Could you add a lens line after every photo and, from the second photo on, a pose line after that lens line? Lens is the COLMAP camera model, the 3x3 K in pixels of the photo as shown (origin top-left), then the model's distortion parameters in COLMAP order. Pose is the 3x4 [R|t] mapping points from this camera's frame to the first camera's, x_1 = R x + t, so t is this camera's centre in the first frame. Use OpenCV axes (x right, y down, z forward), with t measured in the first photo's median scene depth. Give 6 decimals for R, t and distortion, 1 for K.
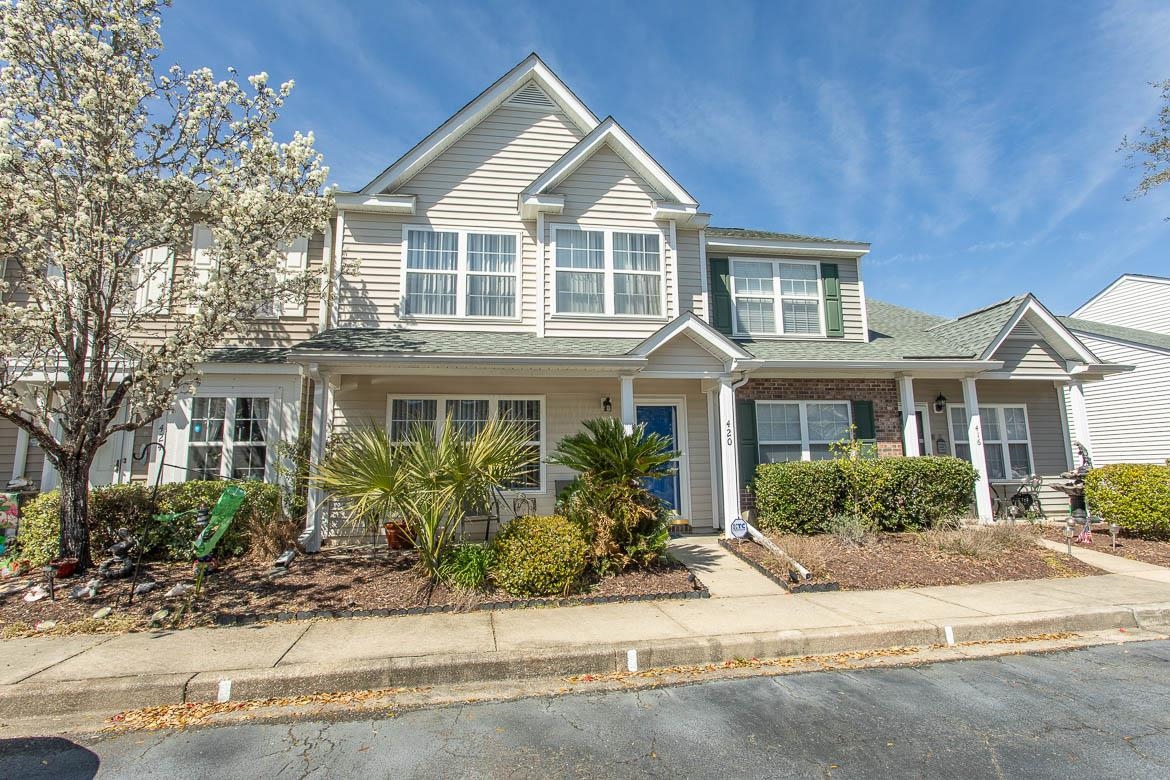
lens RADIAL K [[565.4, 0, 580.3], [0, 565.4, 388.7], [0, 0, 1]] dist [-0.015754, 0.006929]
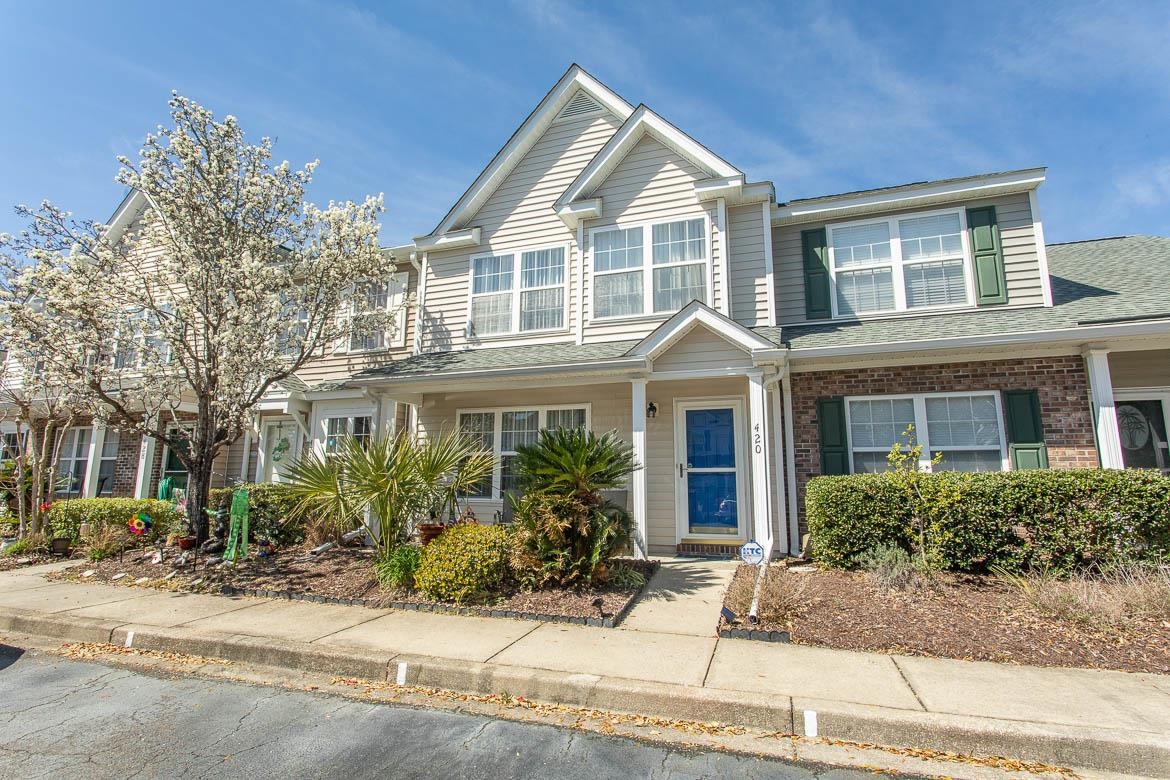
lens RADIAL K [[565.4, 0, 582.8], [0, 565.4, 388.2], [0, 0, 1]] dist [-0.015754, 0.006929]
pose [[0.882750, -0.059011, -0.466122, 0.387657], [0.051769, 0.998257, -0.028337, 0.012566], [0.466982, 0.000884, 0.884266, 0.124785]]
